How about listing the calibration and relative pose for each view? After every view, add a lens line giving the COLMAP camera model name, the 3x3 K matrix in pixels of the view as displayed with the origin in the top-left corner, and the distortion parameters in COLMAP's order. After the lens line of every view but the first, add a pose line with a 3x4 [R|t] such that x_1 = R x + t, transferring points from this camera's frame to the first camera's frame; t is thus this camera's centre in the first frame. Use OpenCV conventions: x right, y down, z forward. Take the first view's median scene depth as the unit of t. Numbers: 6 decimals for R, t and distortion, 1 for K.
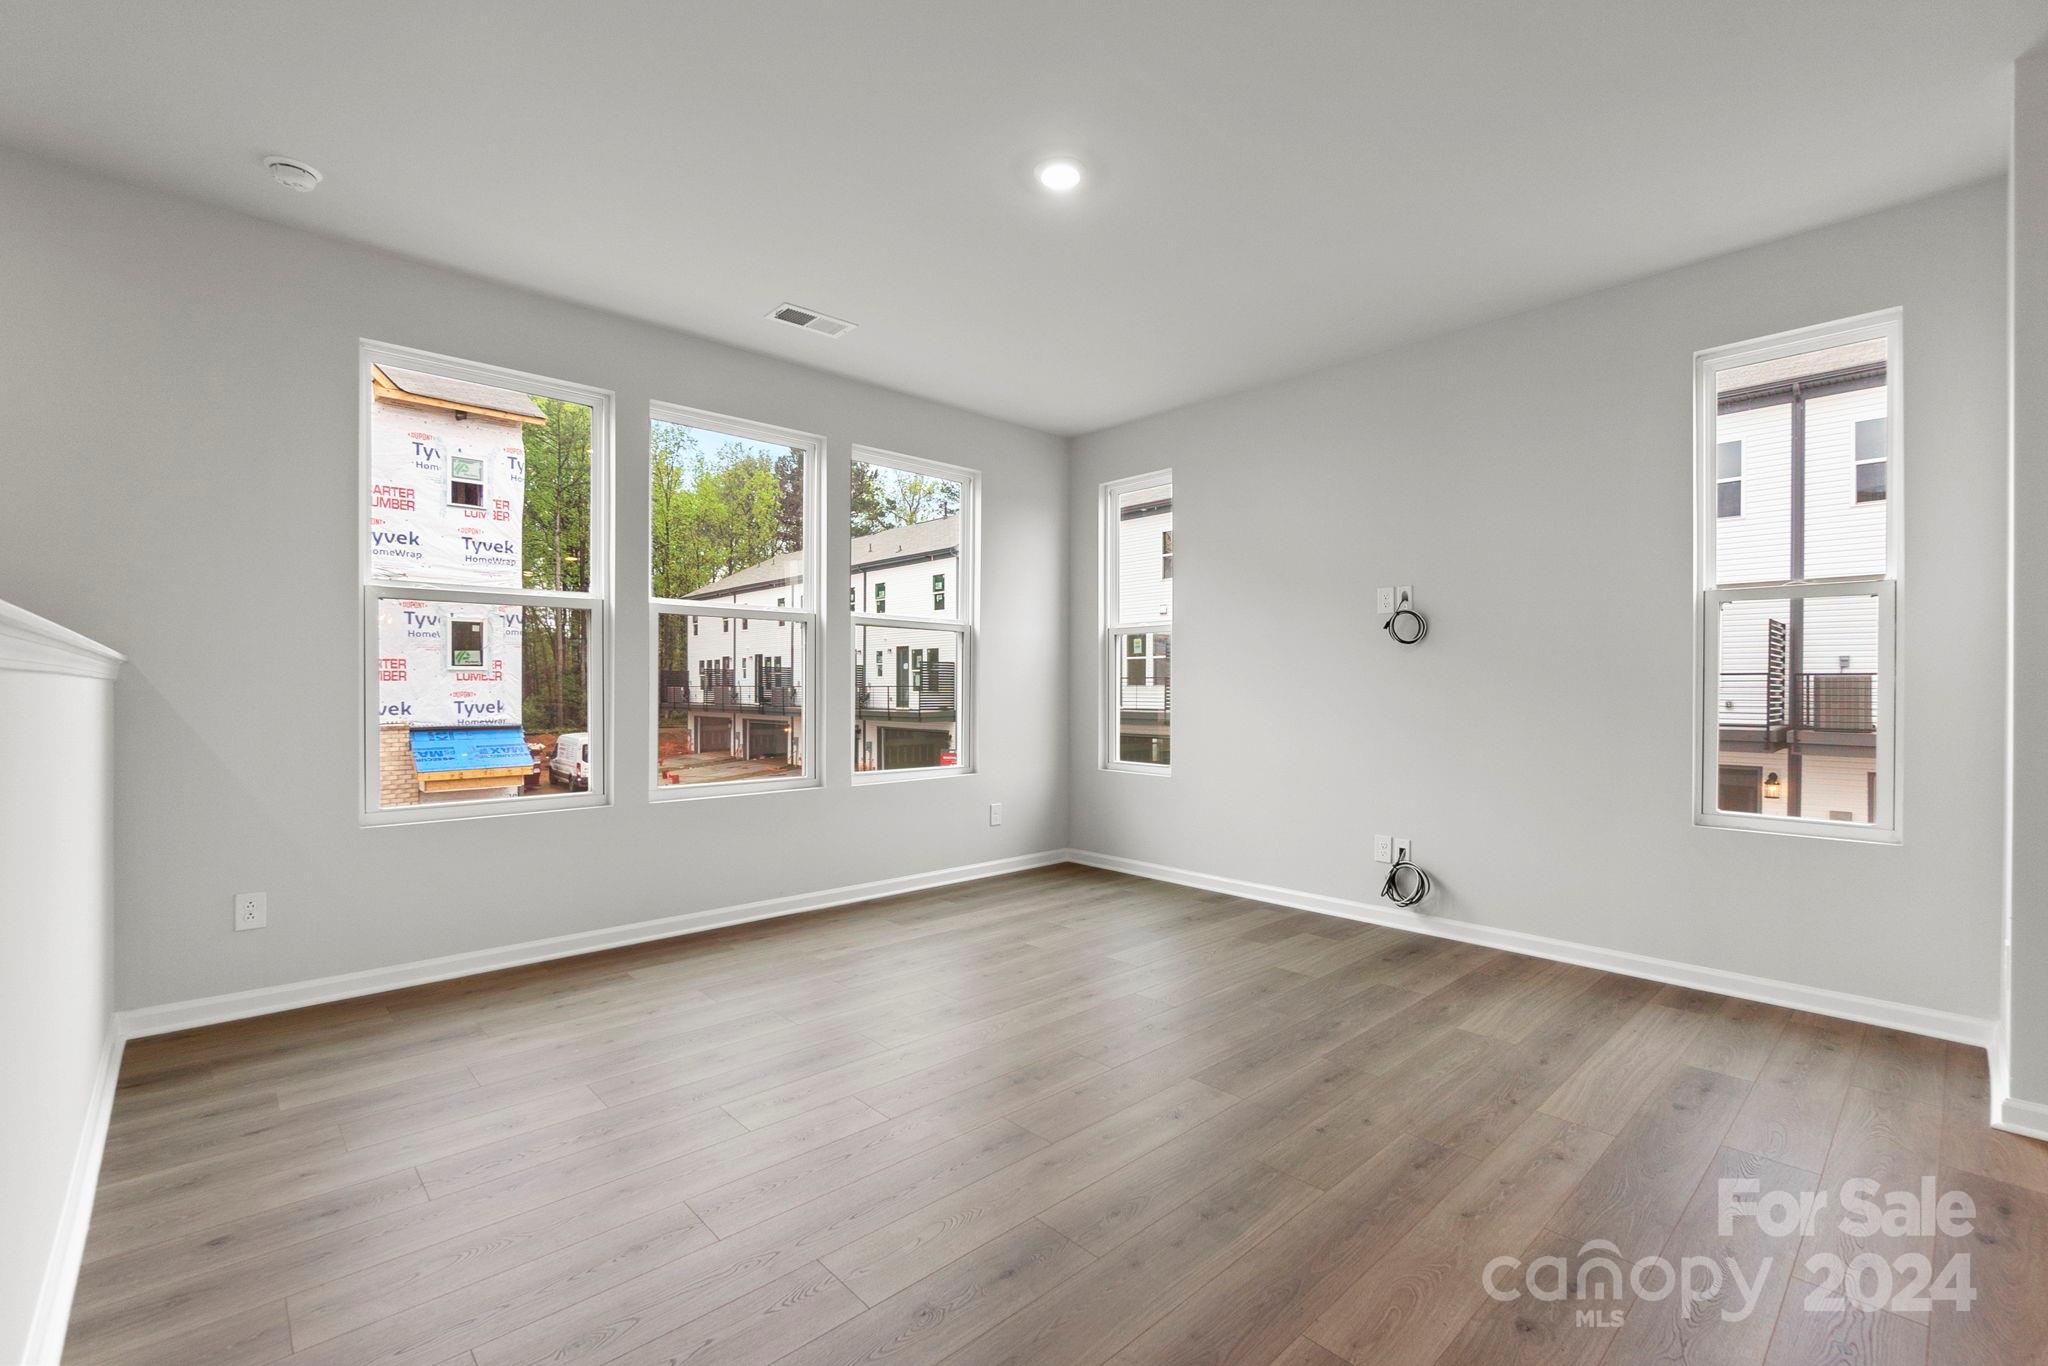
lens RADIAL K [[886.9, 0, 1039.7], [0, 886.9, 683.4], [0, 0, 1]] dist [-0.002928, -0.000359]
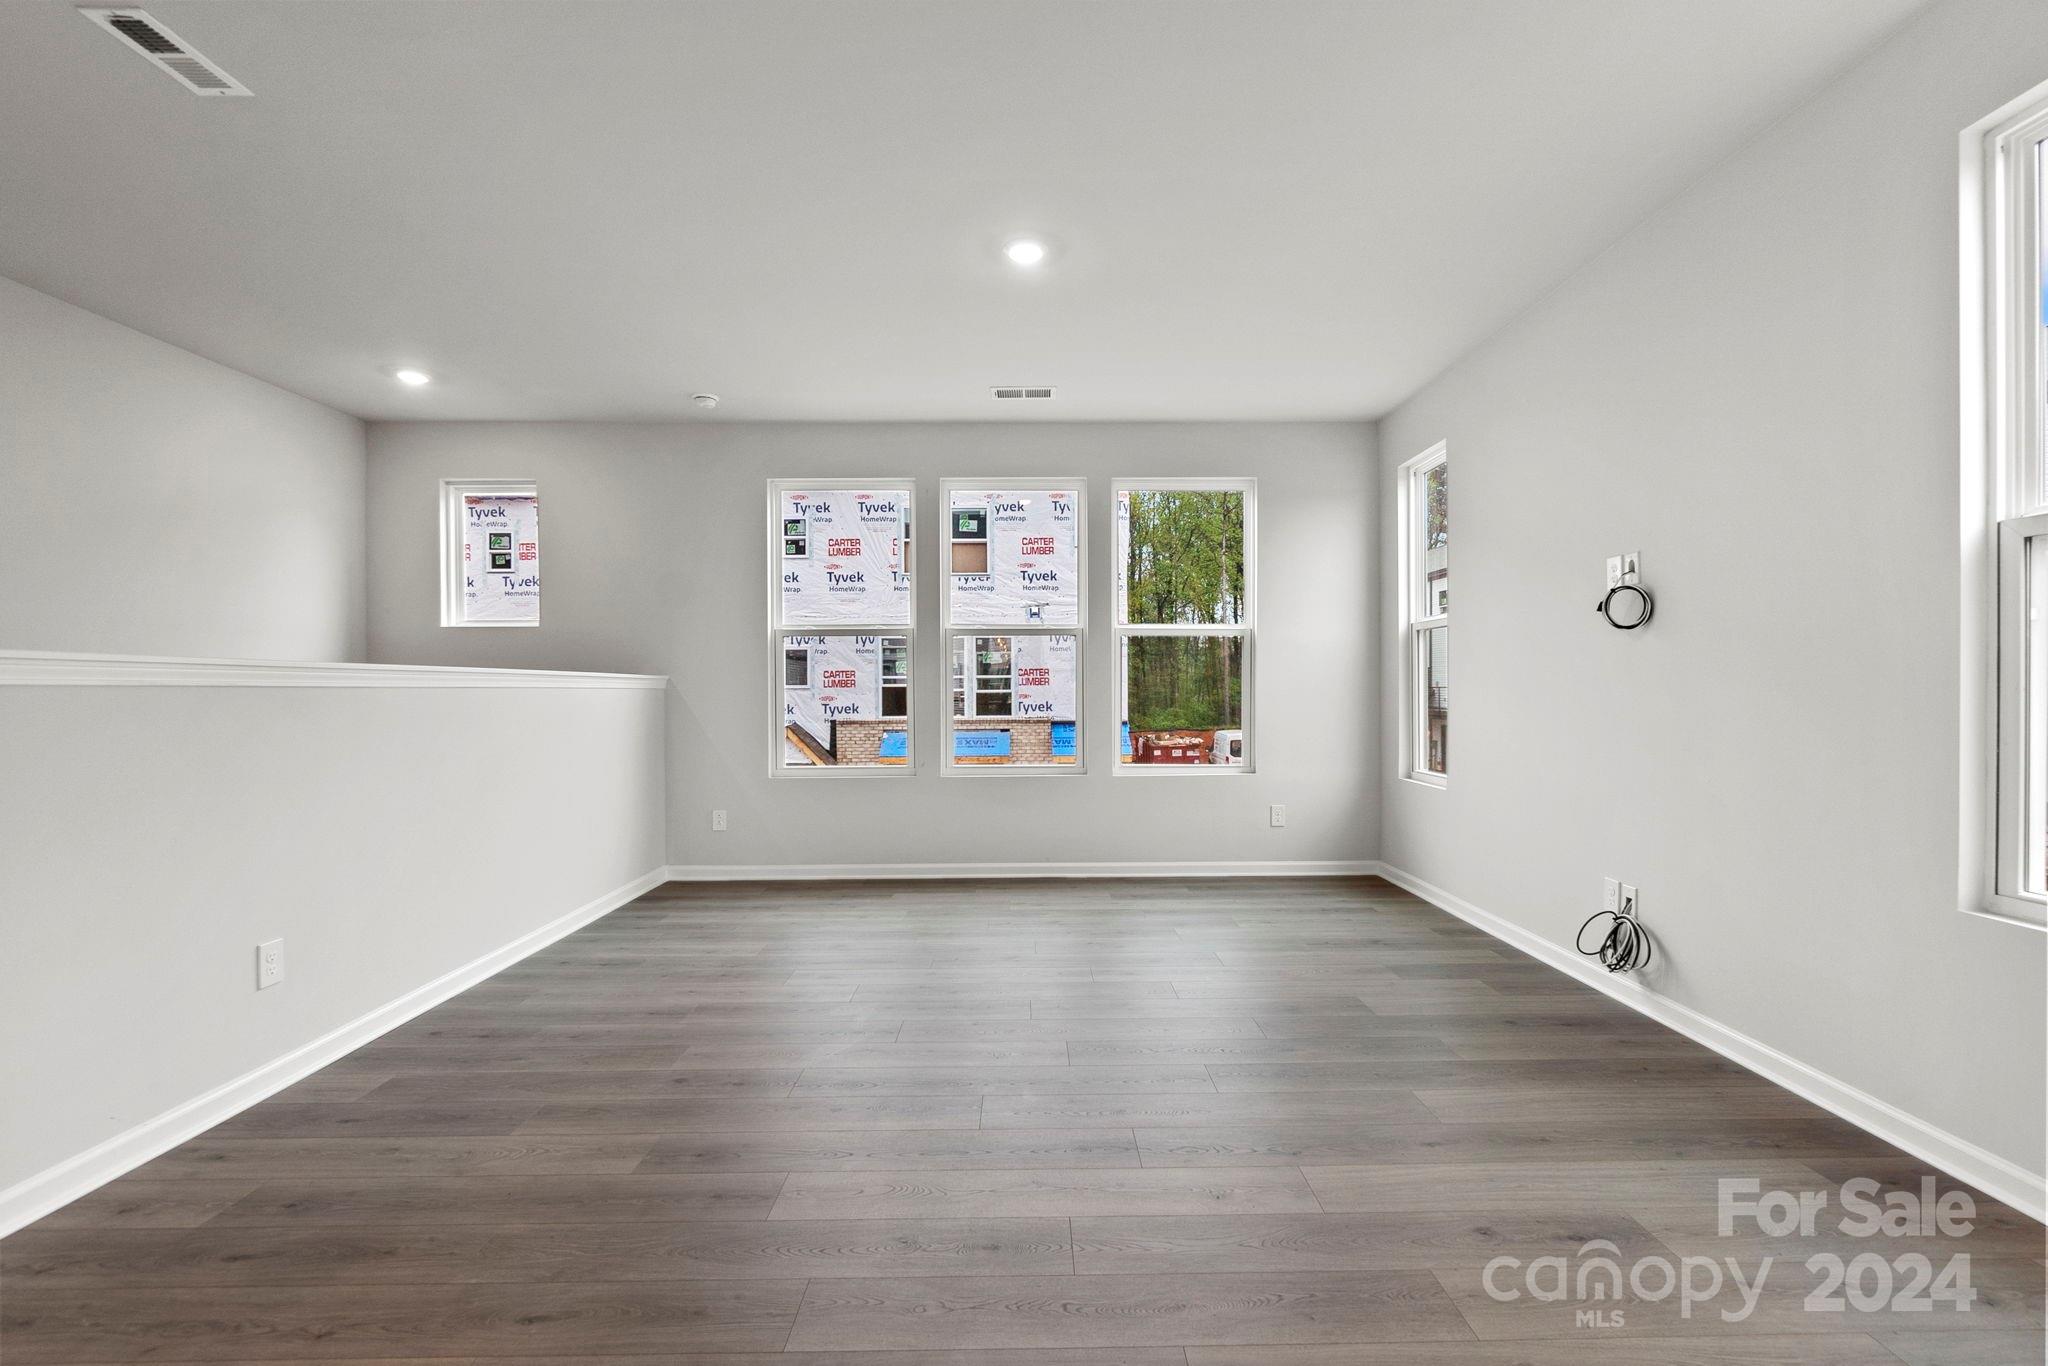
lens RADIAL K [[883.4, 0, 1042.1], [0, 883.4, 683.2], [0, 0, 1]] dist [-0.005584, -0.000462]
pose [[0.742974, -0.008978, -0.669260, 0.486191], [0.007751, 0.999958, -0.004809, 0.001039], [0.669275, -0.001615, 0.743013, 0.087943]]
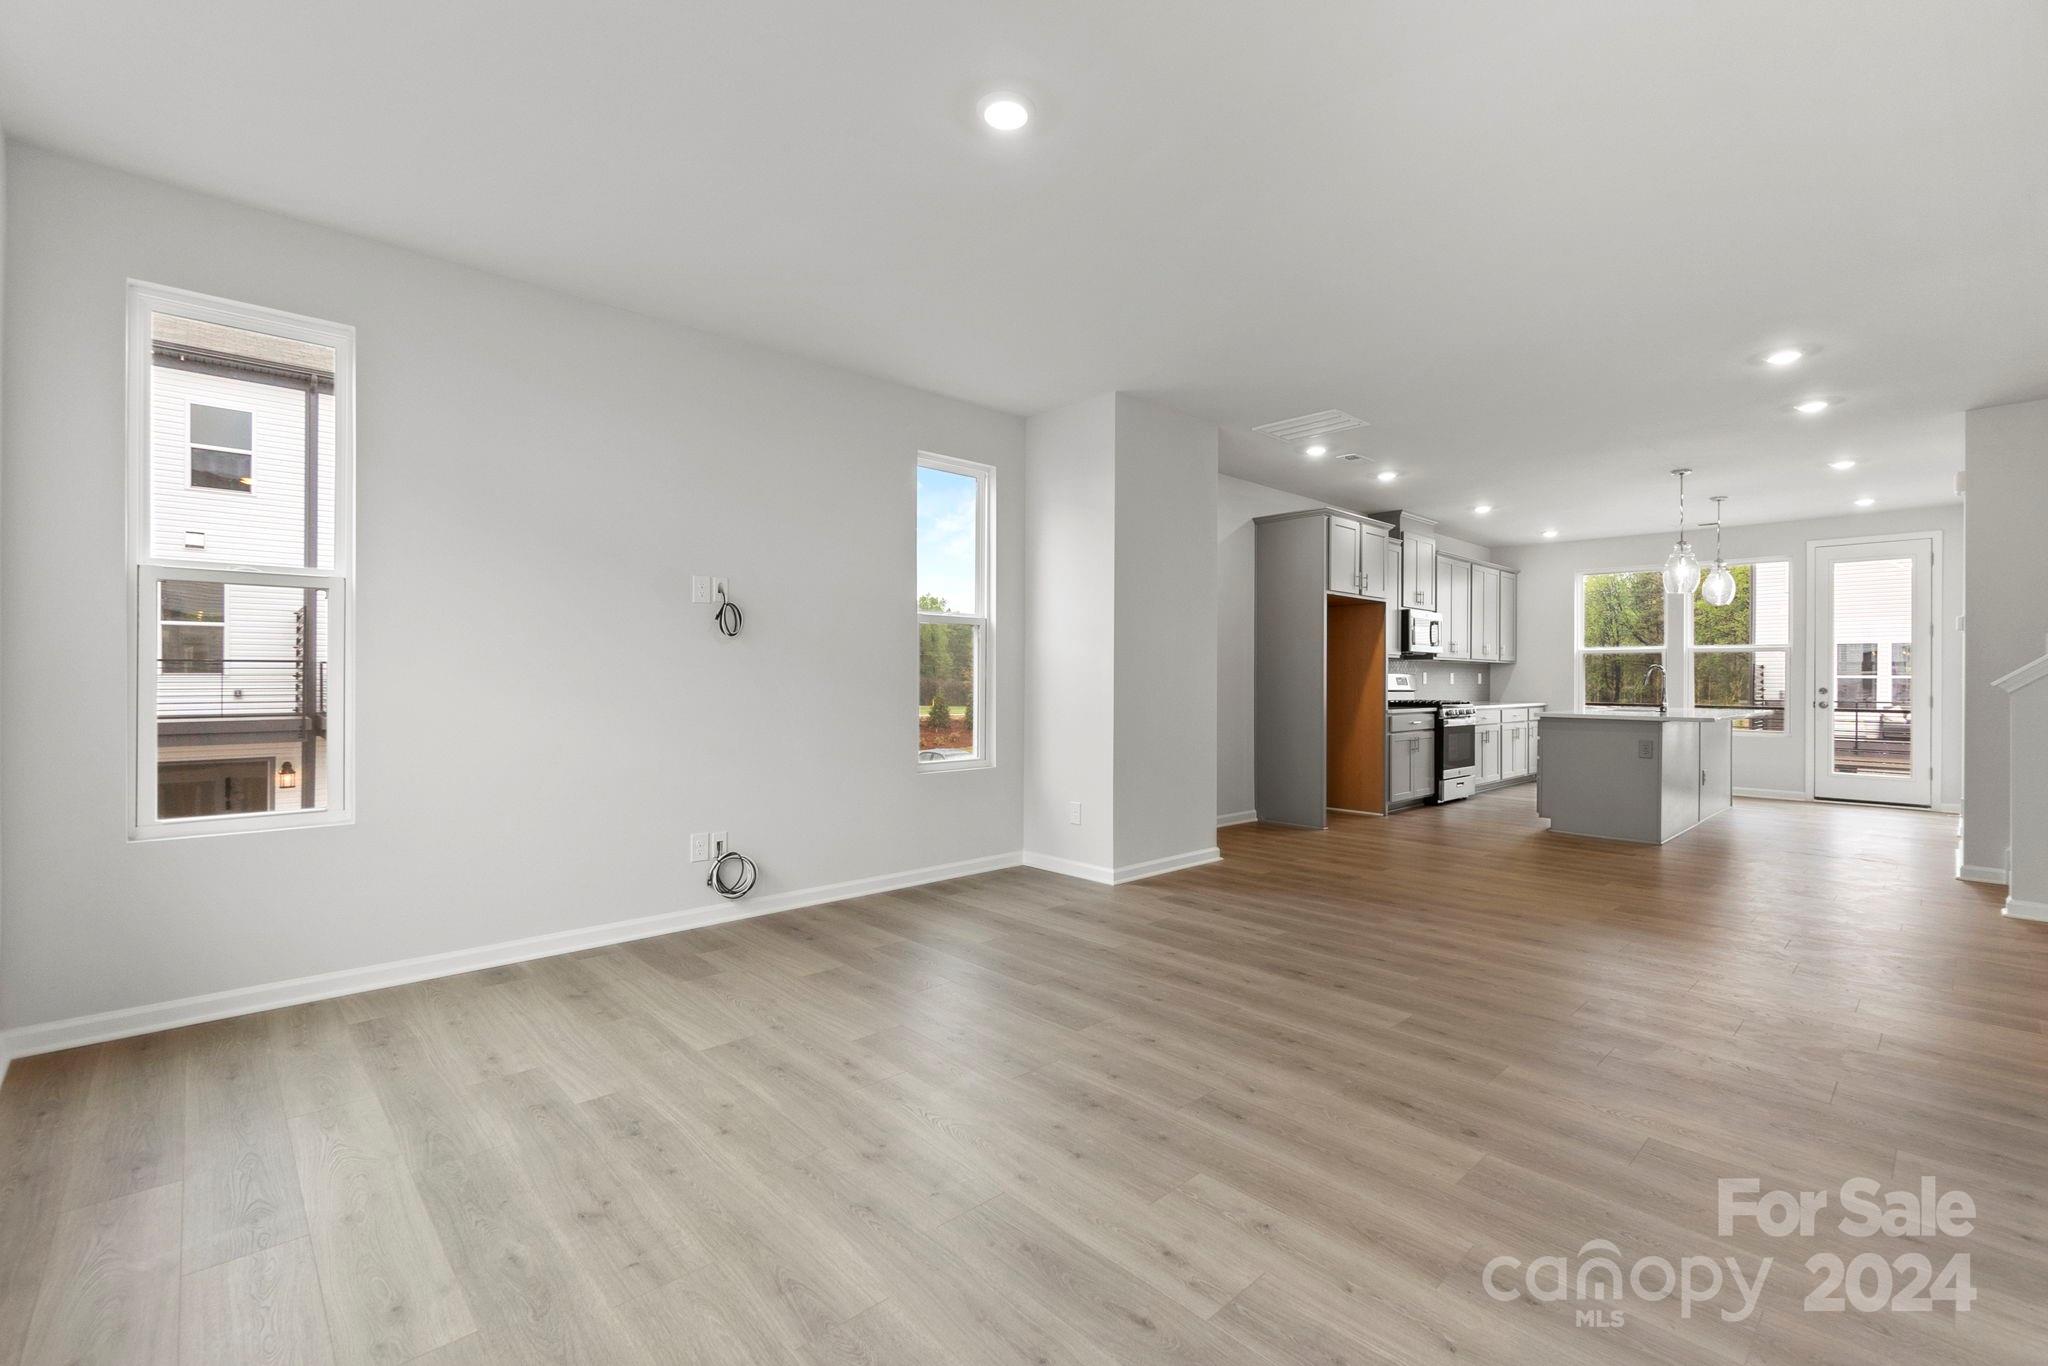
lens RADIAL K [[883.4, 0, 1042.1], [0, 883.4, 683.2], [0, 0, 1]] dist [-0.005584, -0.000462]
pose [[0.001265, -0.006933, 0.999975, -0.516070], [-0.007954, 0.999944, 0.006943, -0.000775], [-0.999968, -0.007963, 0.001210, 0.573030]]
